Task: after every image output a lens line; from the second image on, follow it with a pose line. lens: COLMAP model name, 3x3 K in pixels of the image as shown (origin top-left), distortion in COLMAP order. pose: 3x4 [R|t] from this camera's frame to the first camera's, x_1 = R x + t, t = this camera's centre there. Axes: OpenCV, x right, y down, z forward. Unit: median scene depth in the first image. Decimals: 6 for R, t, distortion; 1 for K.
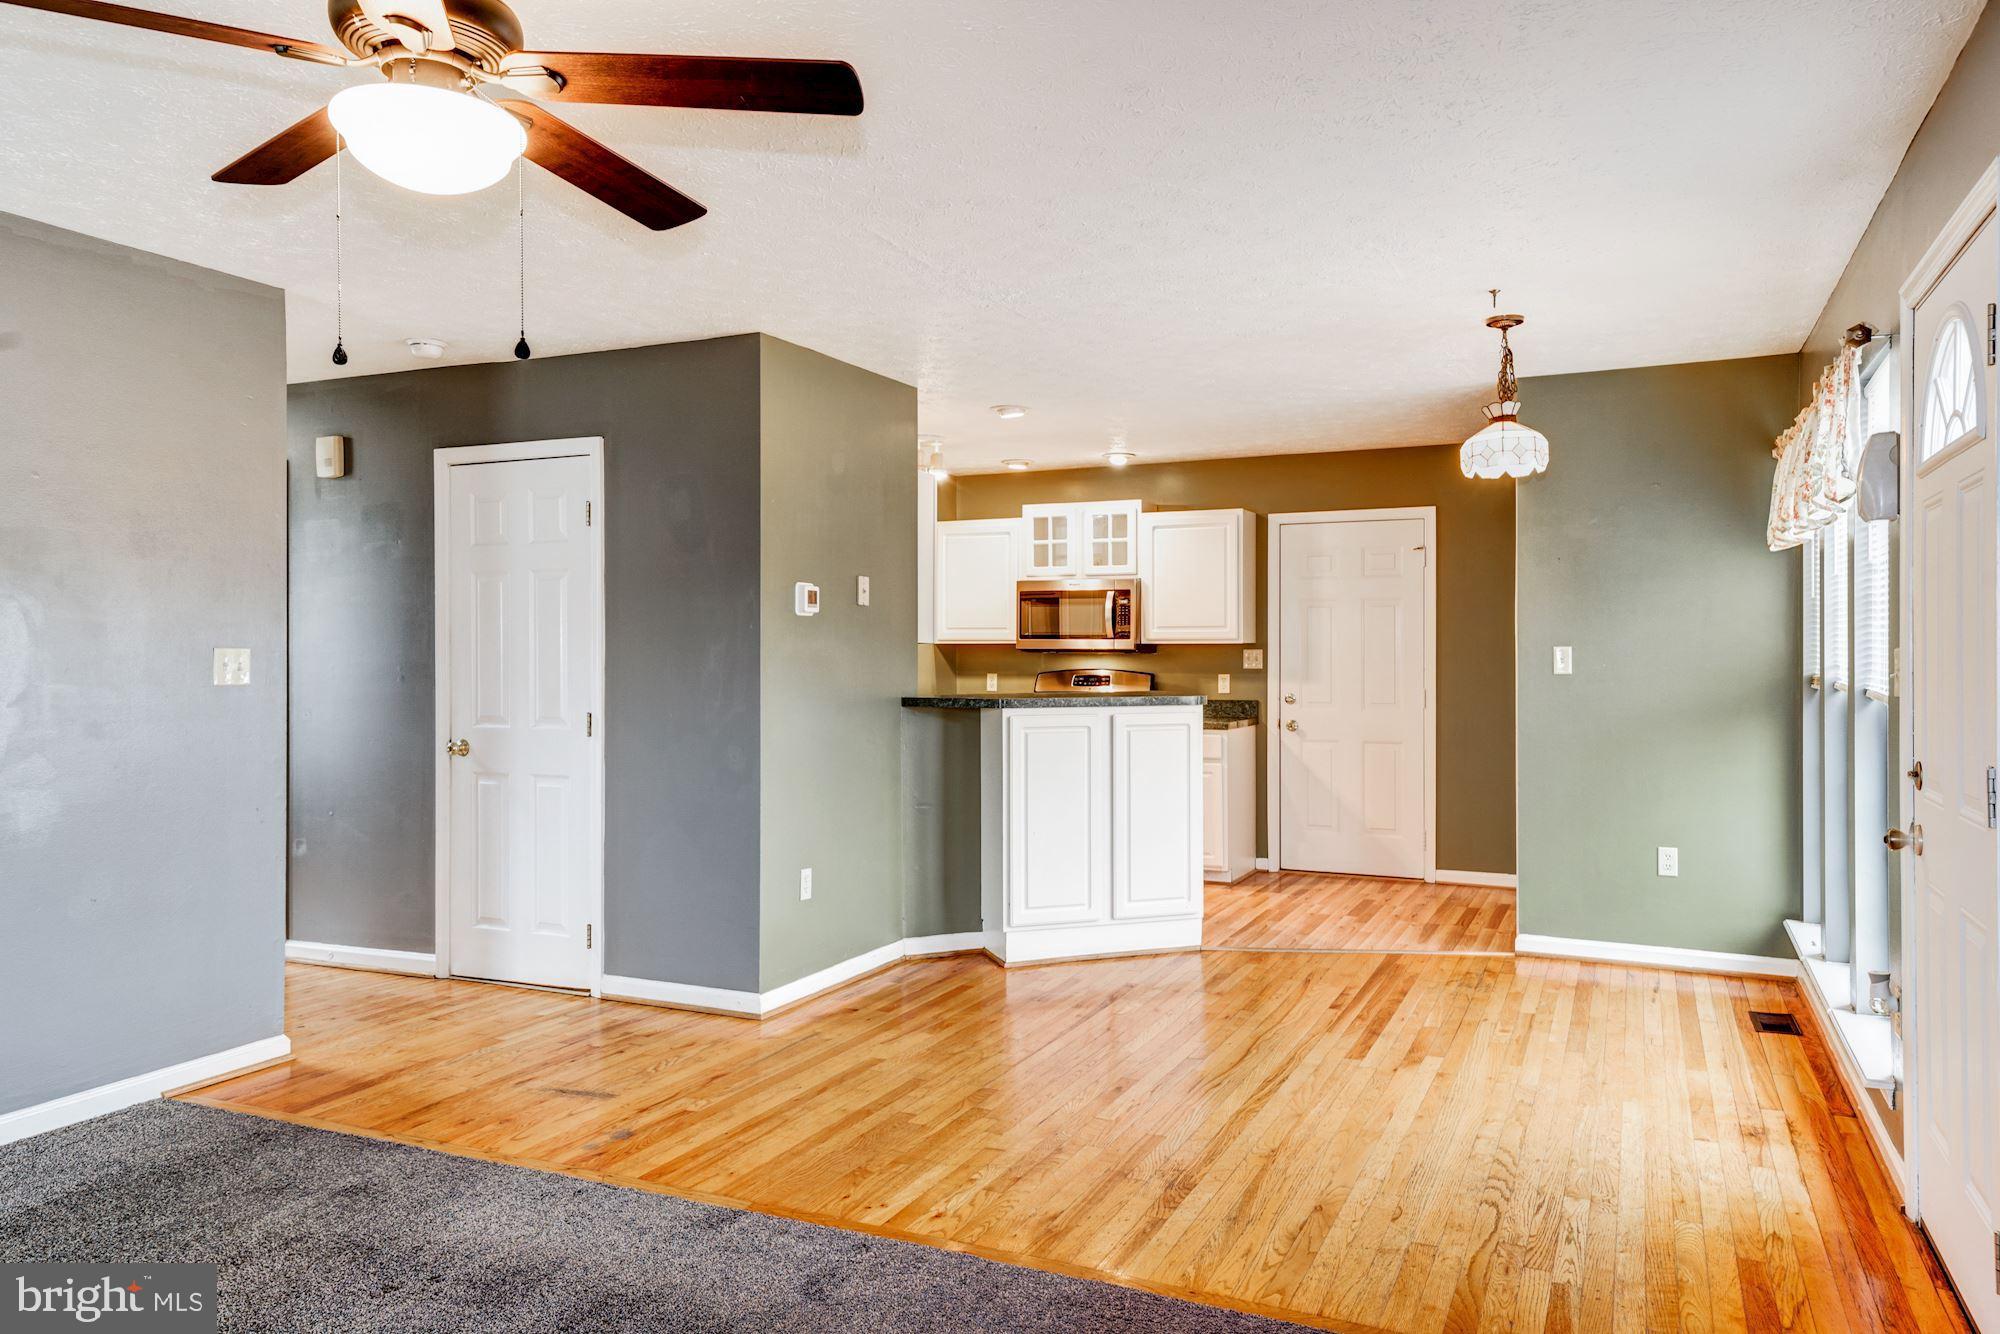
lens RADIAL K [[1381.3, 0, 995.5], [0, 1381.3, 646.5], [0, 0, 1]] dist [0.034225, 0.001222]
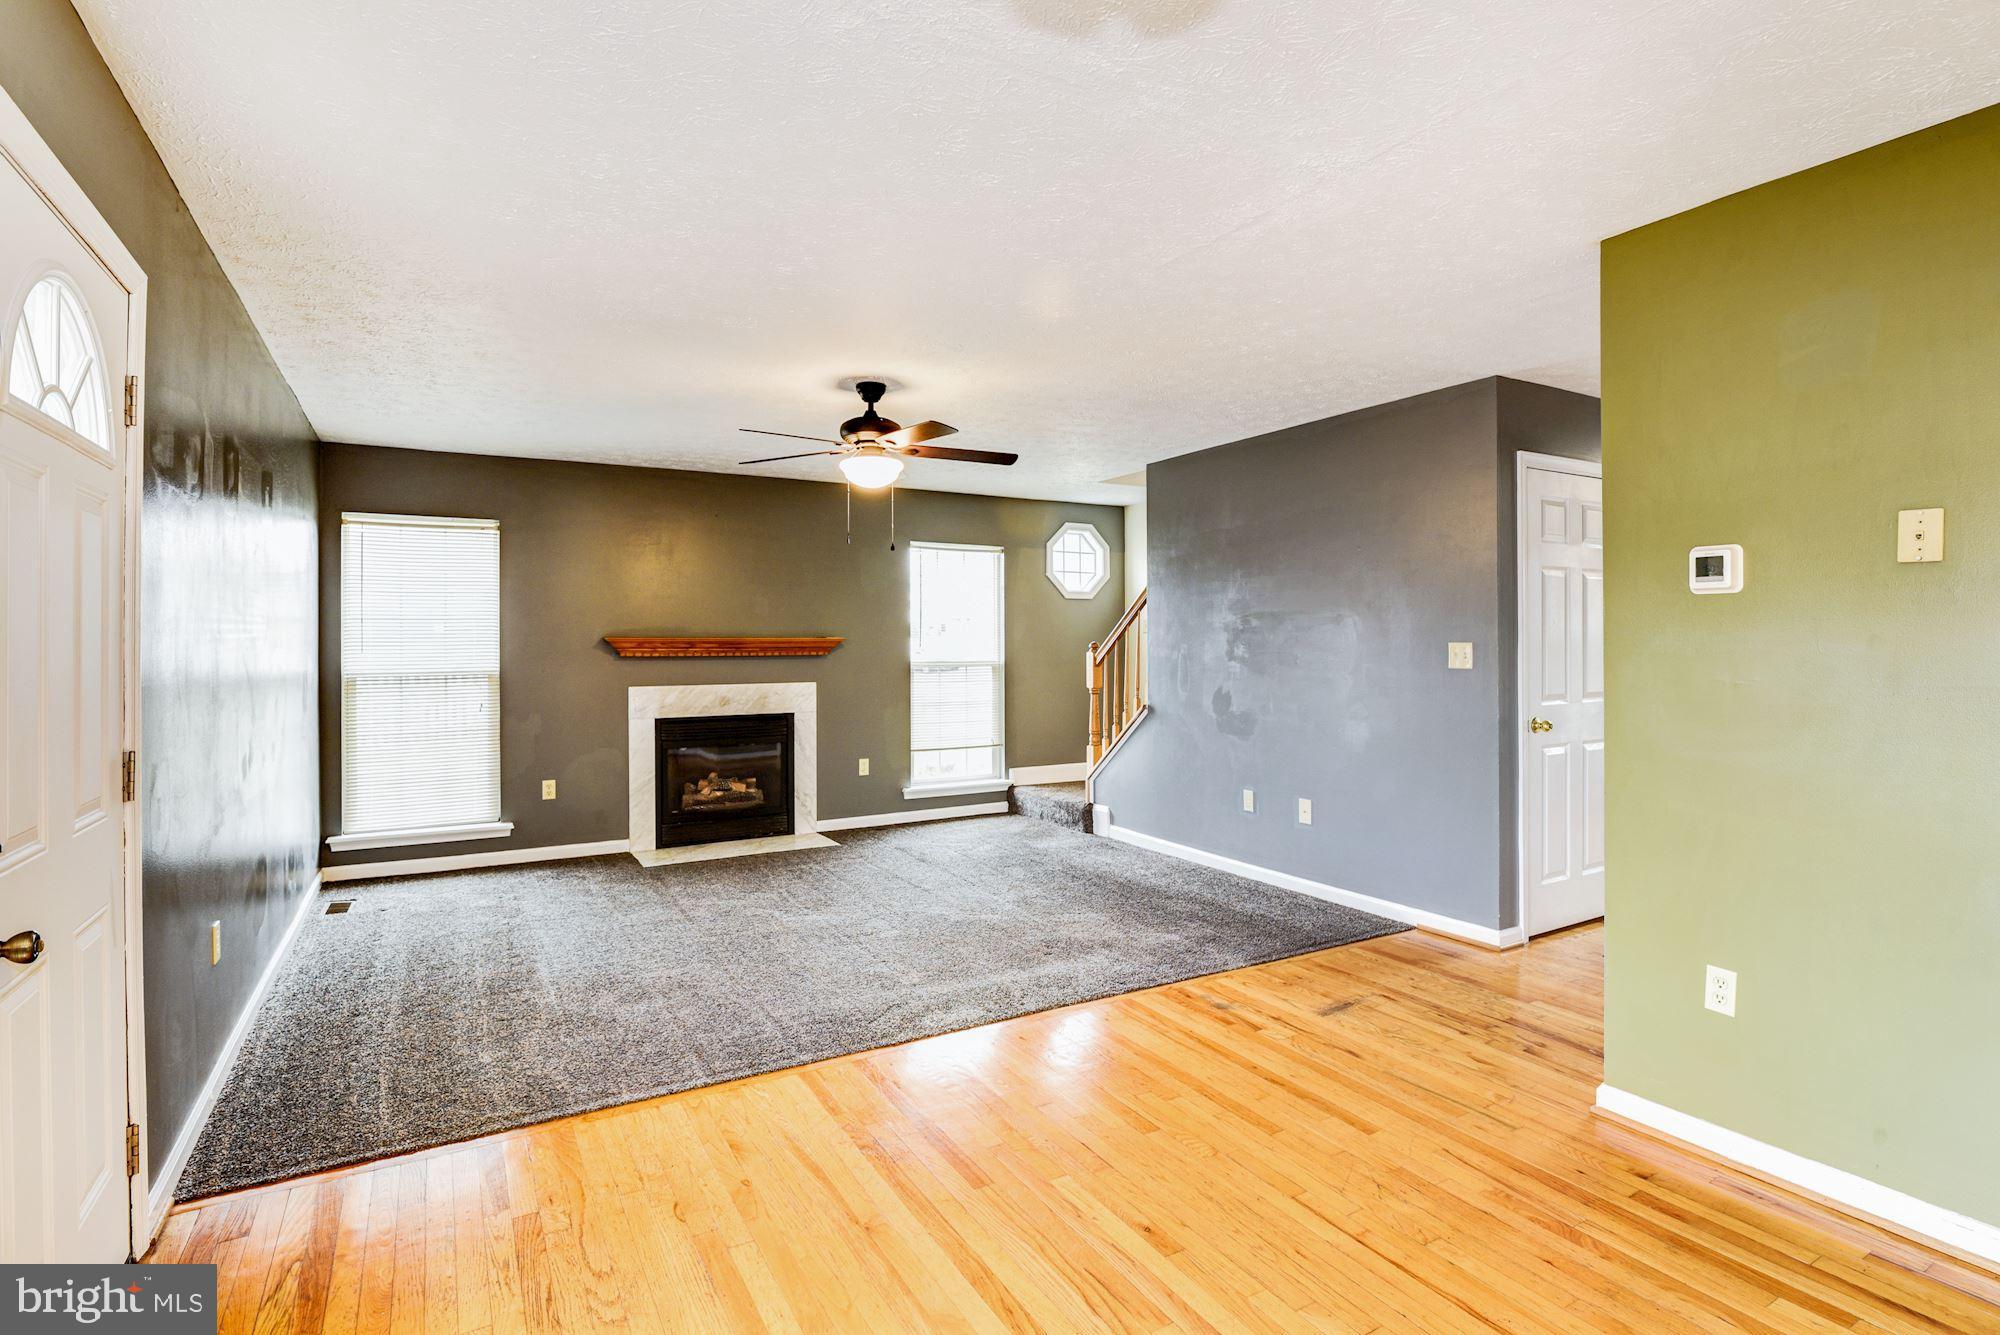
lens RADIAL K [[991.6, 0, 1019.5], [0, 991.6, 637.6], [0, 0, 1]] dist [-0.001909, -0.010513]
pose [[-0.570739, -0.002246, -0.821128, 0.552423], [0.009415, 0.999913, -0.009280, 0.001049], [0.821077, -0.013027, -0.570668, 1.212941]]
